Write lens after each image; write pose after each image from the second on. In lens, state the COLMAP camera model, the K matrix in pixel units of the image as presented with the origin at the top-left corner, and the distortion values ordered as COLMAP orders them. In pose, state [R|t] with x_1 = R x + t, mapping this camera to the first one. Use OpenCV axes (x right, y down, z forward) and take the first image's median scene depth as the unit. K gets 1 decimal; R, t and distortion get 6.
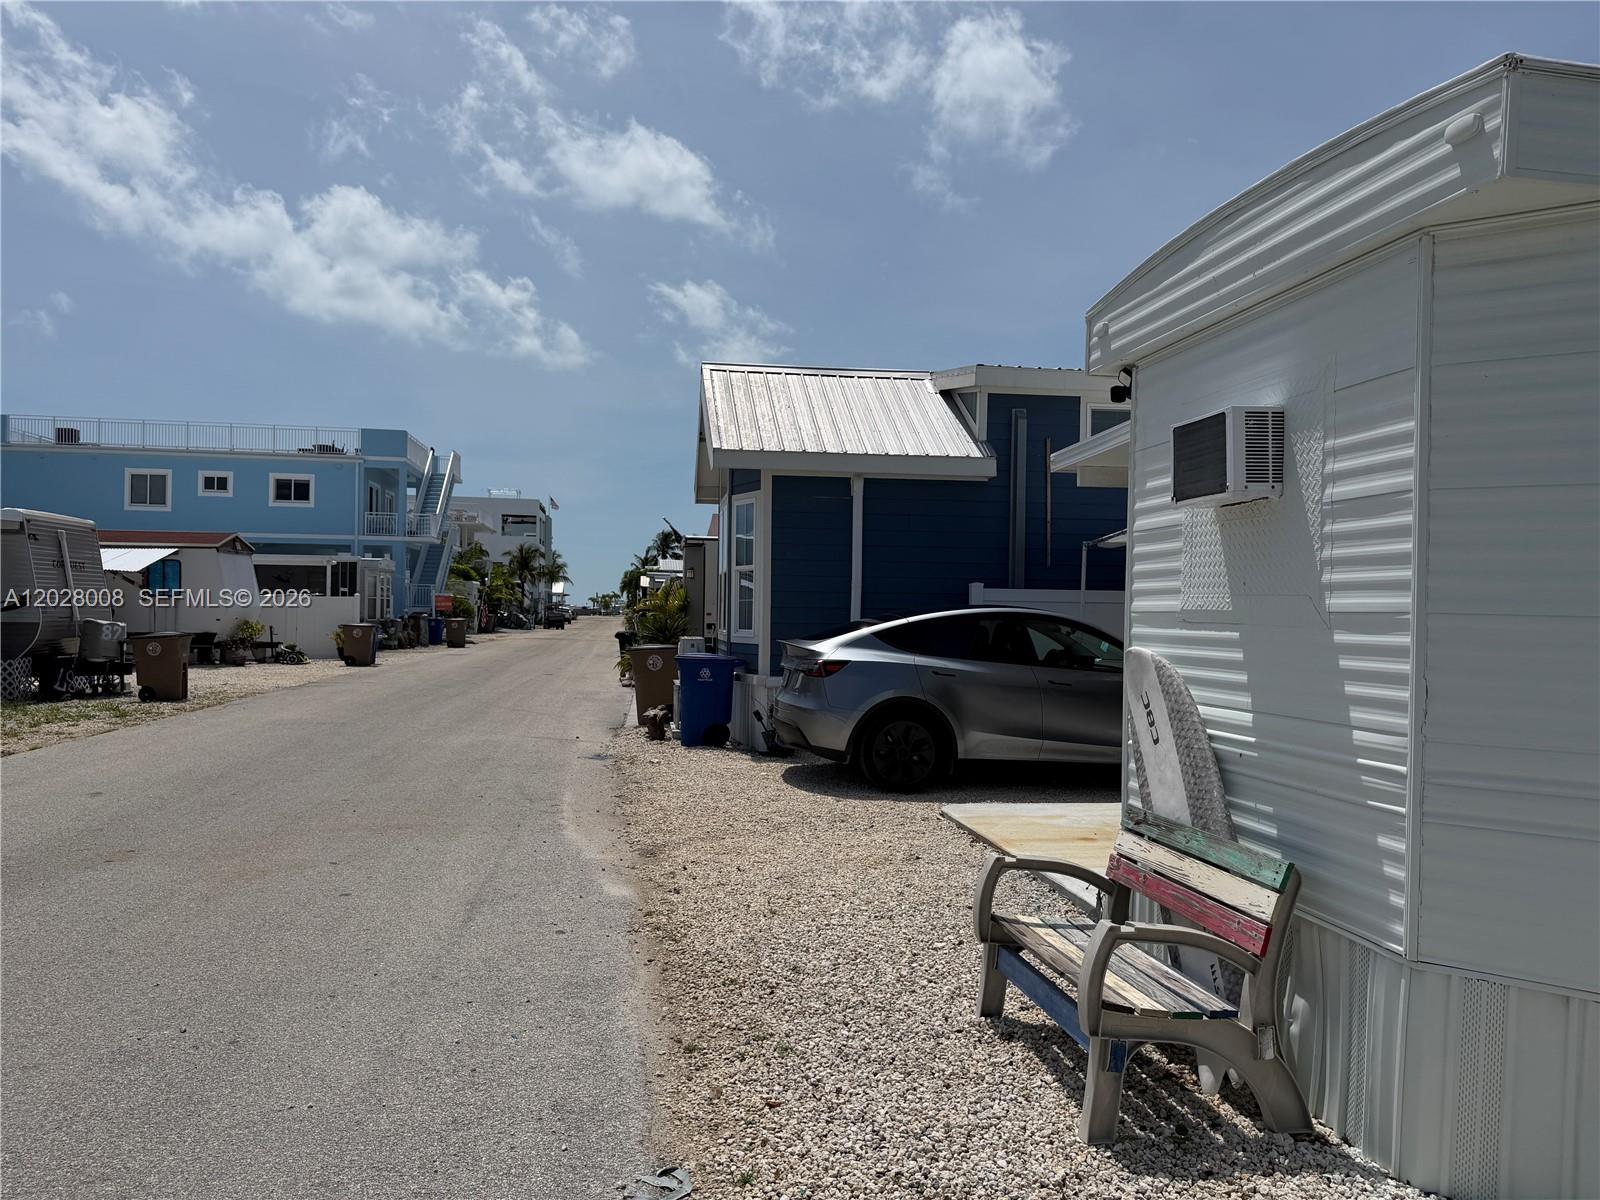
lens RADIAL K [[1124.4, 0, 807.4], [0, 1124.4, 608.4], [0, 0, 1]] dist [0.038497, -0.051700]
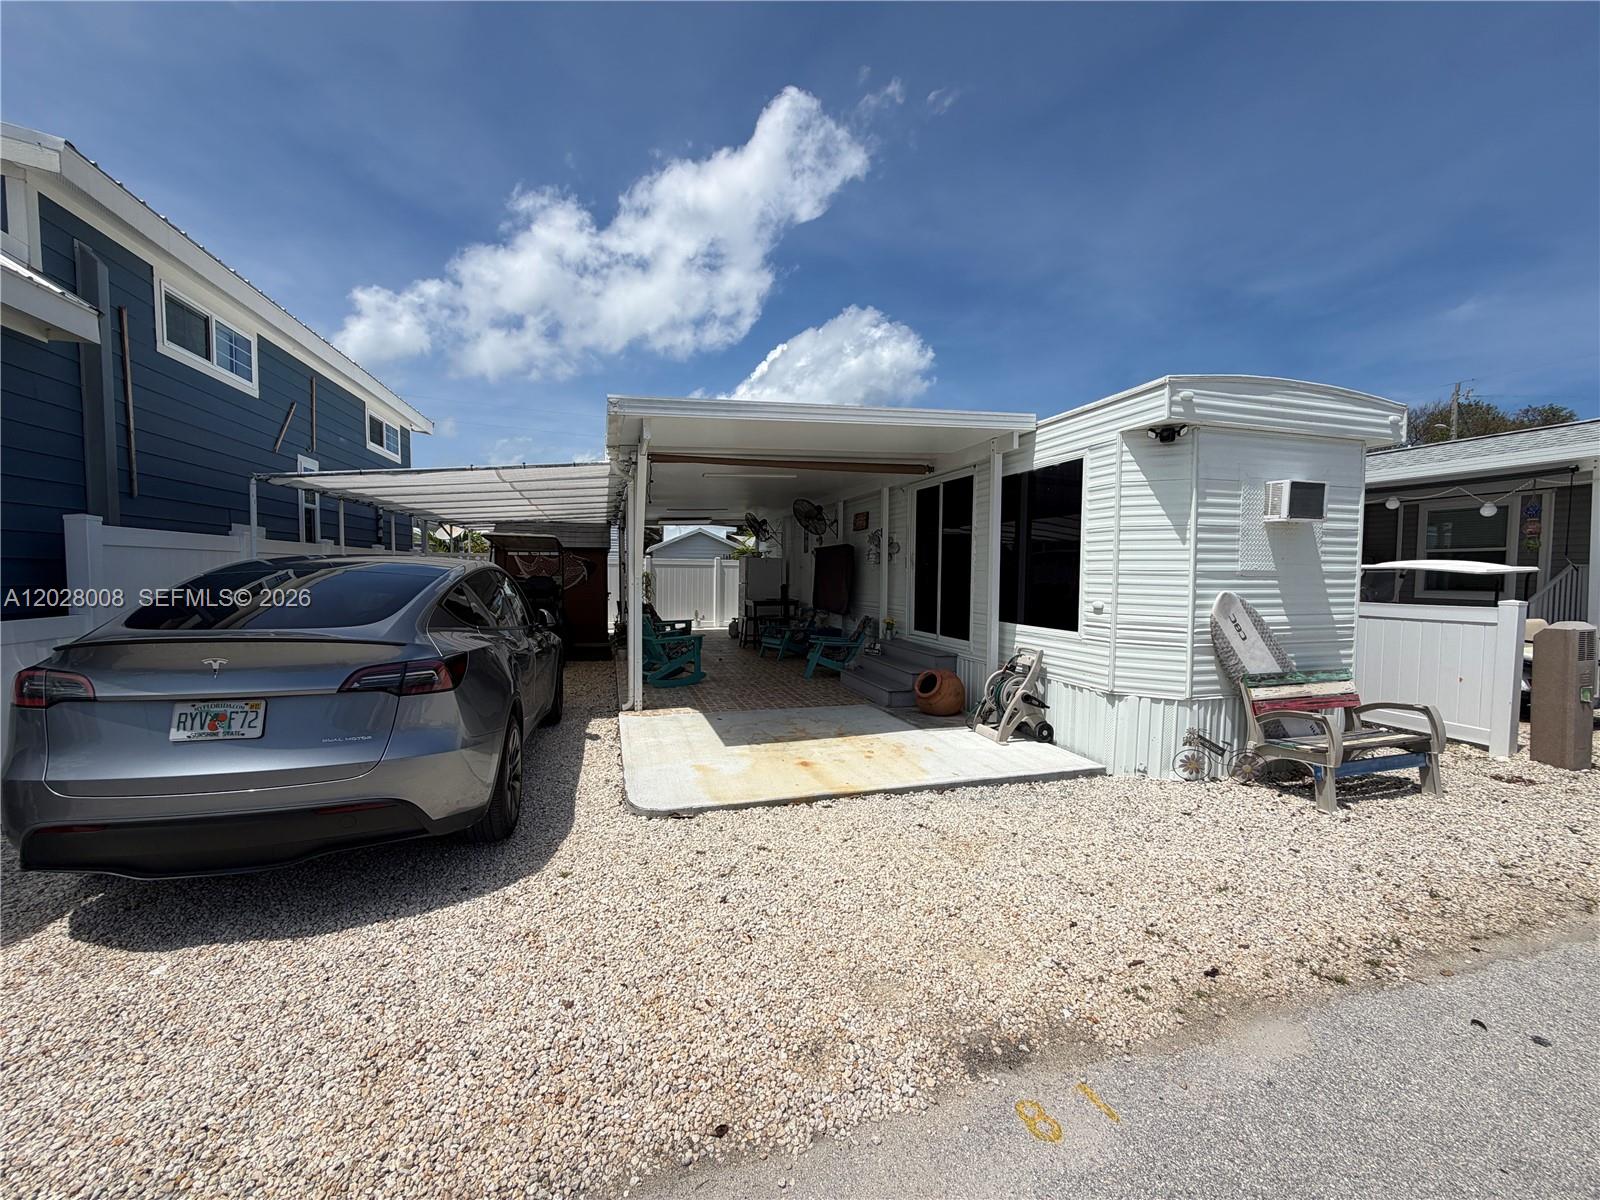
lens RADIAL K [[640.7, 0, 800.0], [0, 640.7, 600.0], [0, 0, 1]] dist [-0.000816, 0.000017]
pose [[-0.114367, -0.060773, 0.991578, -0.777022], [-0.010110, 0.998147, 0.060010, -0.007086], [-0.993387, -0.003162, -0.114770, 2.131469]]
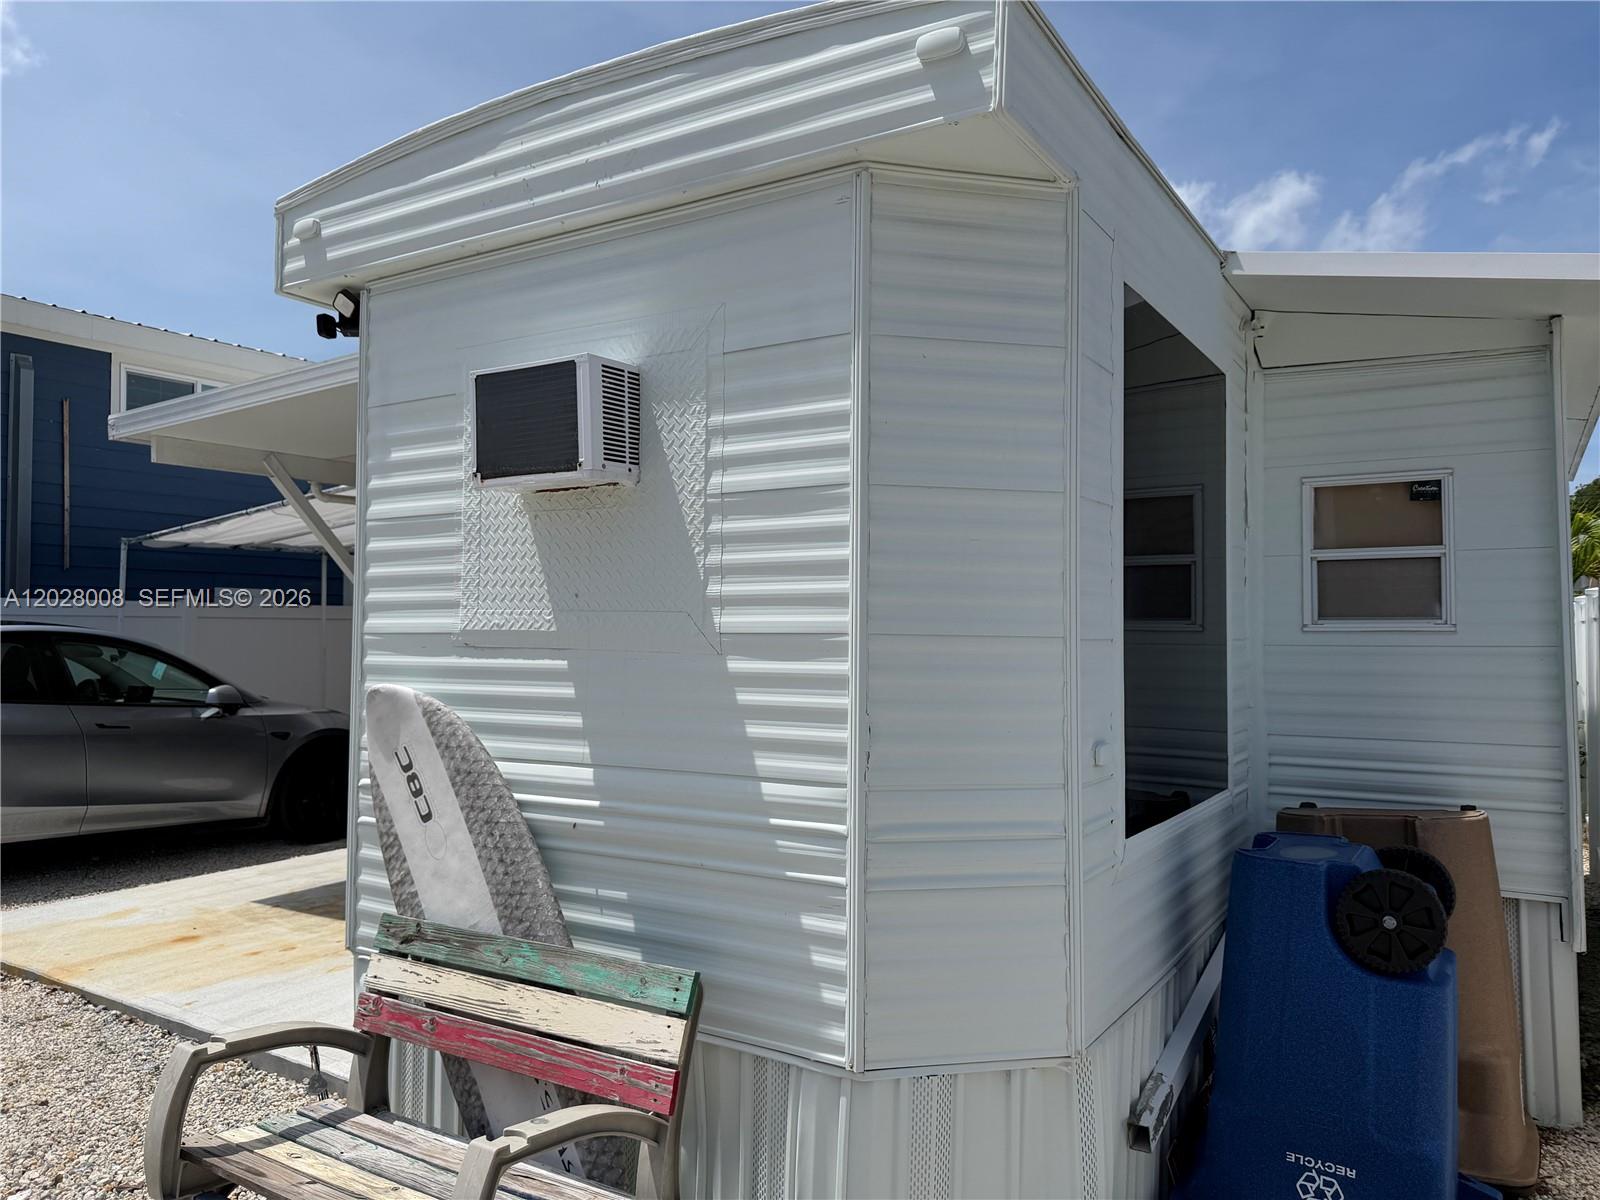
lens RADIAL K [[1118.3, 0, 803.3], [0, 1118.3, 597.5], [0, 0, 1]] dist [0.120413, -0.199258]
pose [[0.669426, 0.009070, 0.742824, -0.070239], [0.005717, 0.999833, -0.017361, -0.006961], [-0.742857, 0.015868, 0.669262, 0.393284]]
